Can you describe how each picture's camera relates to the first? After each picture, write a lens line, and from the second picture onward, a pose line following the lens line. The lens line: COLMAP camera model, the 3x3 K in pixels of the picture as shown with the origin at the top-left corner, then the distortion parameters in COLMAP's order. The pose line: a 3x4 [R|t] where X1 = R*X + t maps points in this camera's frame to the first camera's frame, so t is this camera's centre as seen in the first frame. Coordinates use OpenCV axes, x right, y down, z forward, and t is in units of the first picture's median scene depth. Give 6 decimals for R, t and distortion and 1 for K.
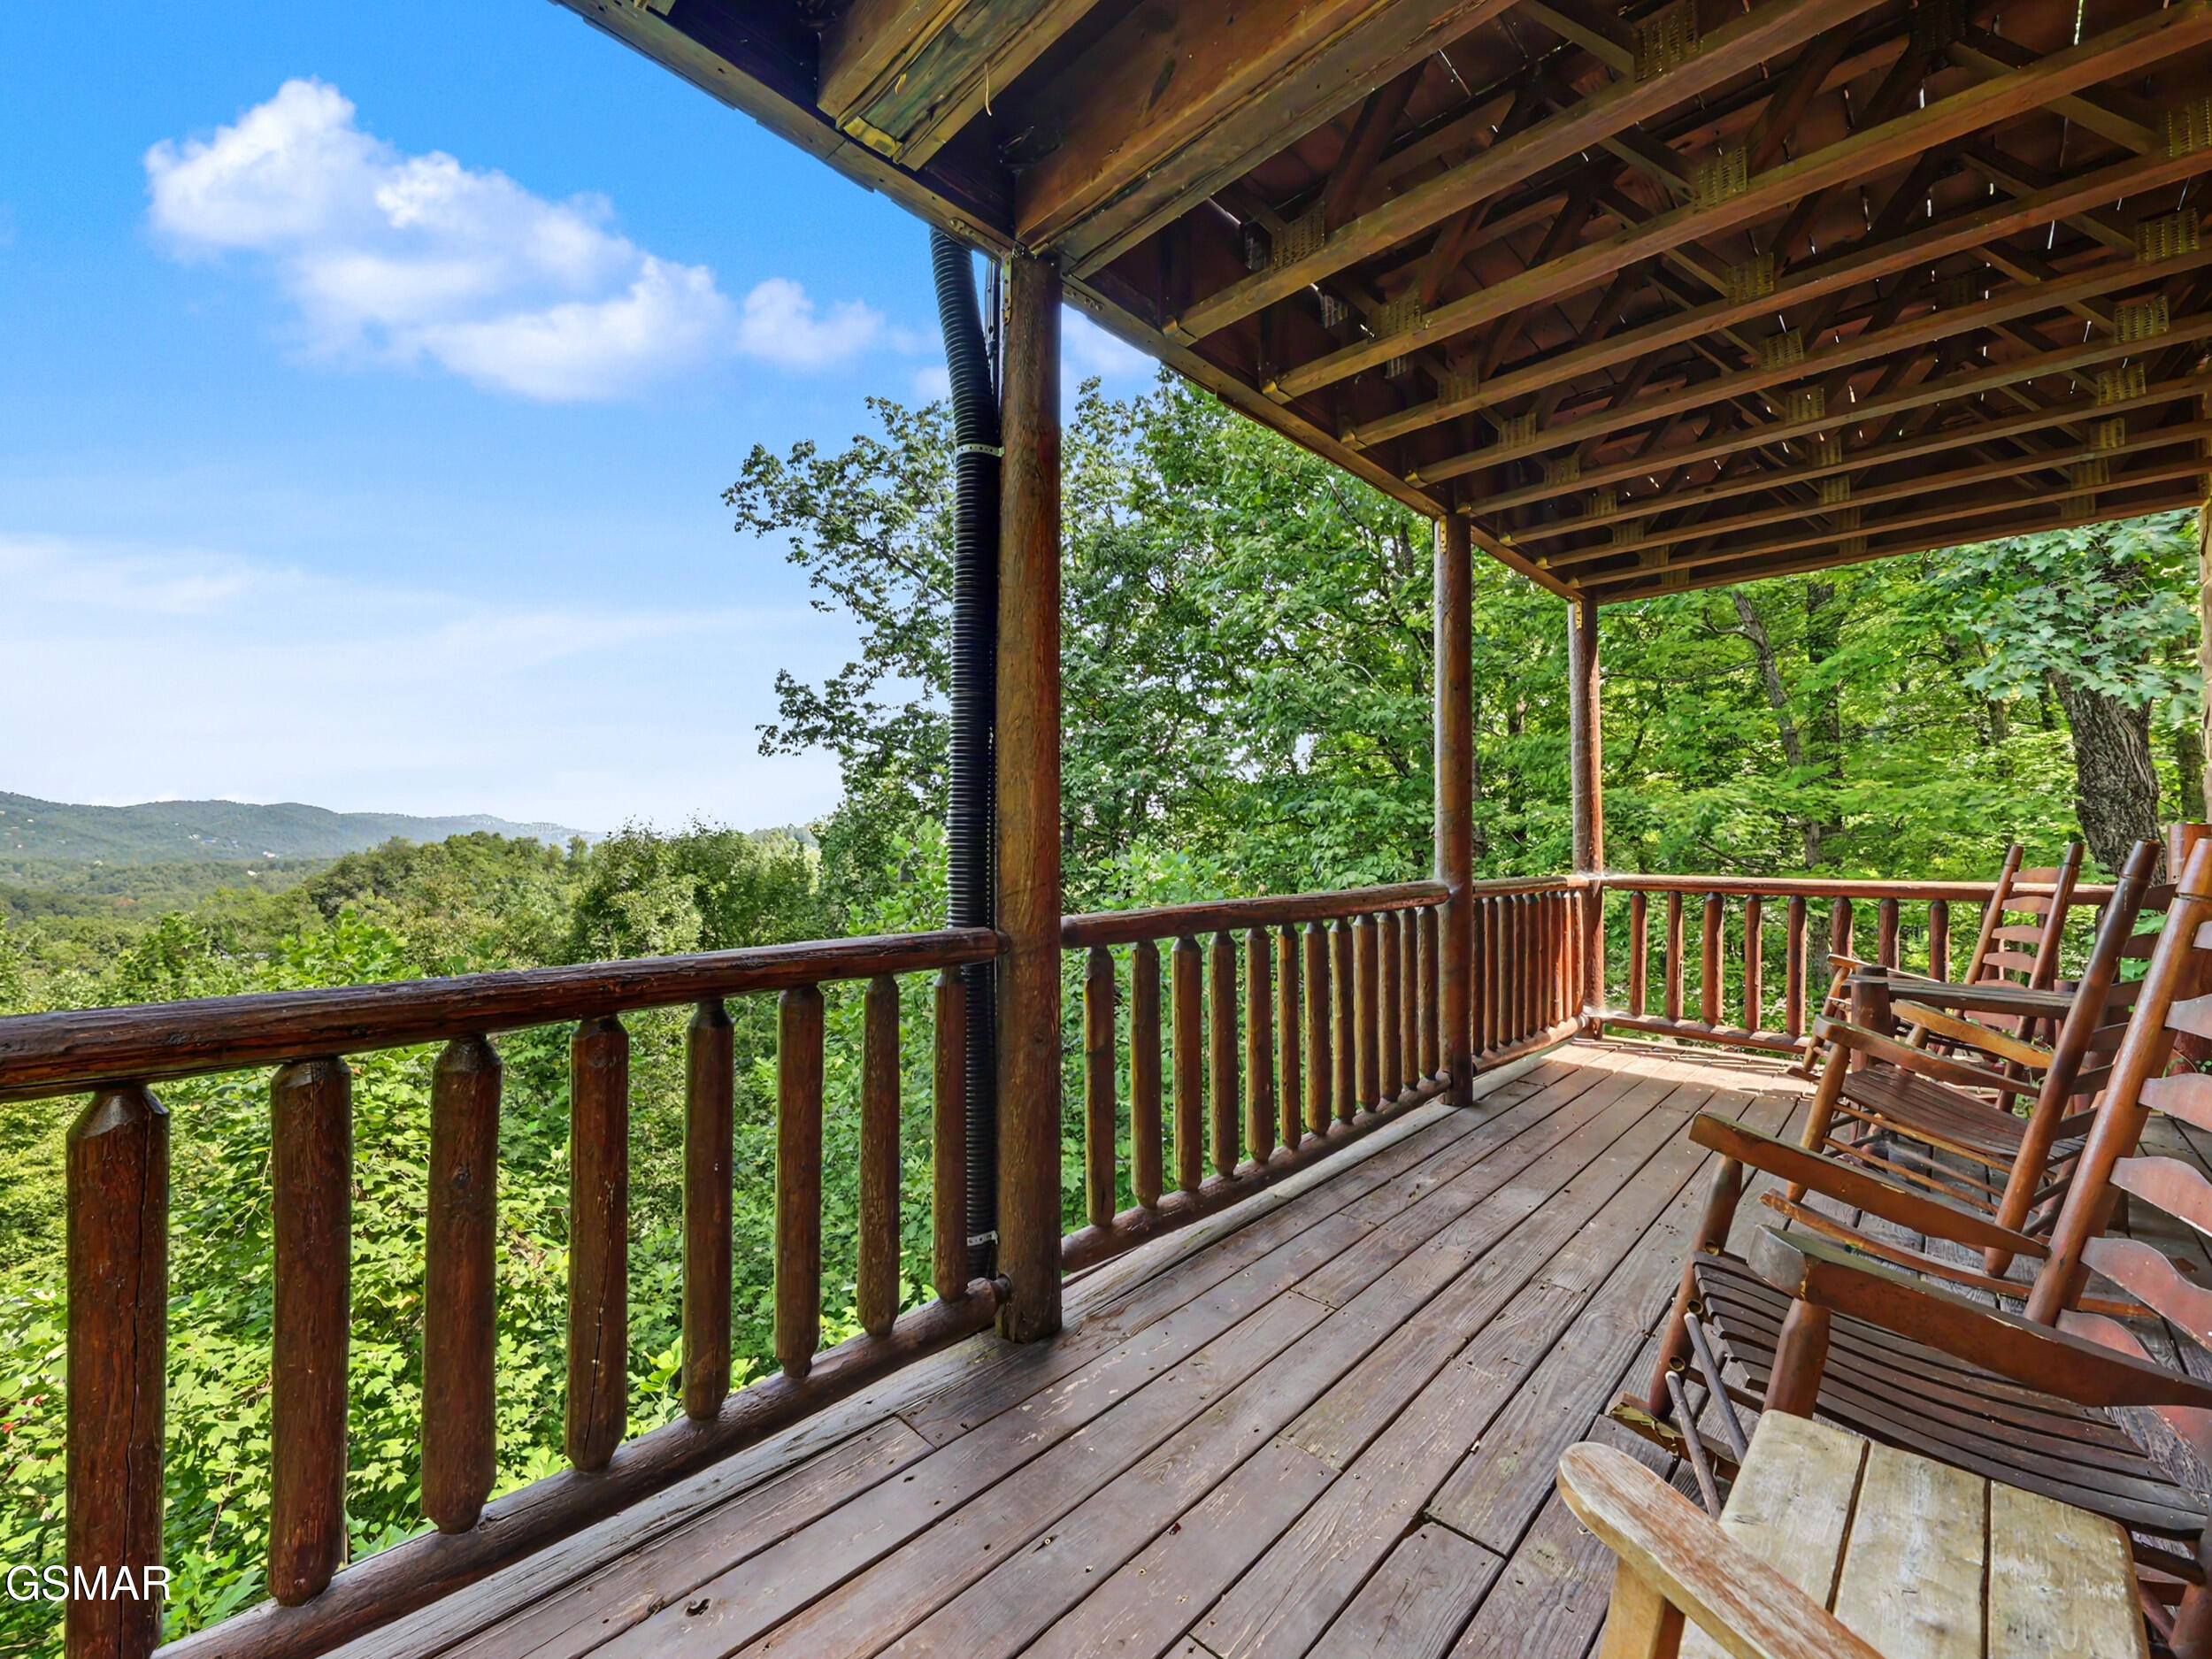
lens RADIAL K [[868.9, 0, 1116.3], [0, 868.9, 830.9], [0, 0, 1]] dist [0.010151, -0.007232]
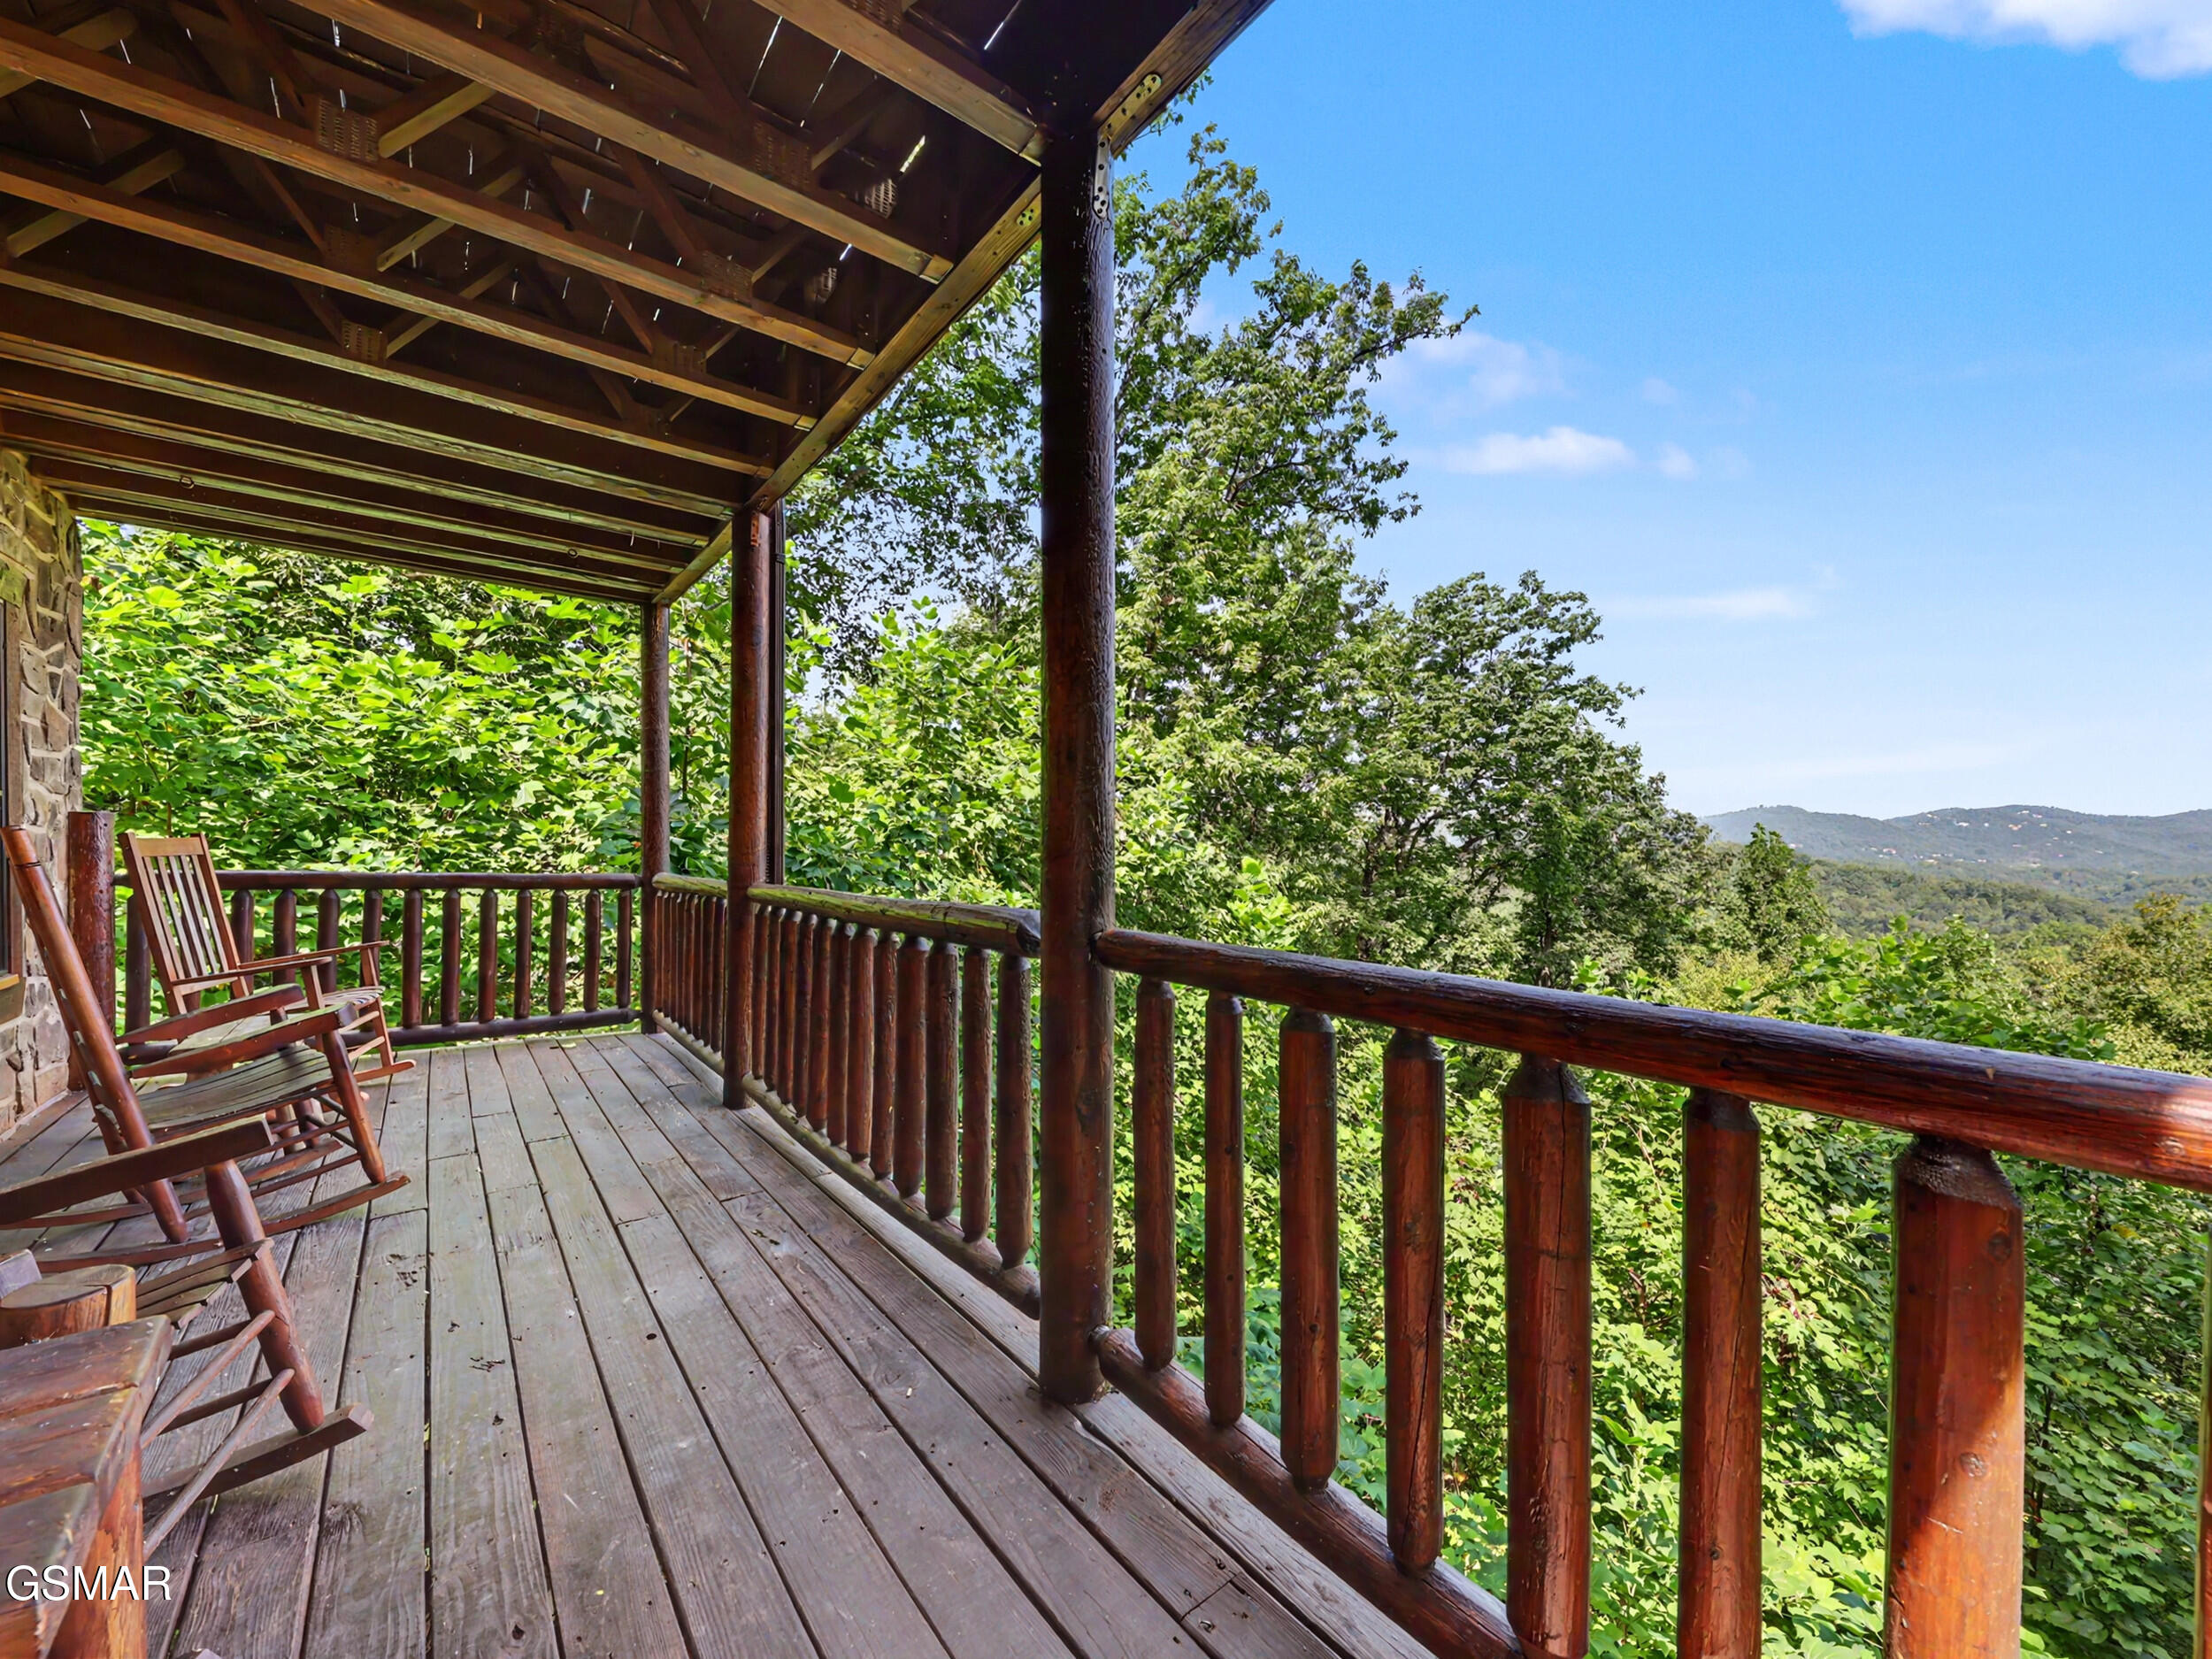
lens RADIAL K [[868.9, 0, 1117.2], [0, 868.9, 837.1], [0, 0, 1]] dist [0.010151, -0.007232]
pose [[-0.137777, -0.011407, -0.990398, 1.191752], [0.008214, 0.999886, -0.012659, 0.020855], [0.990429, -0.009879, -0.137667, 1.500833]]
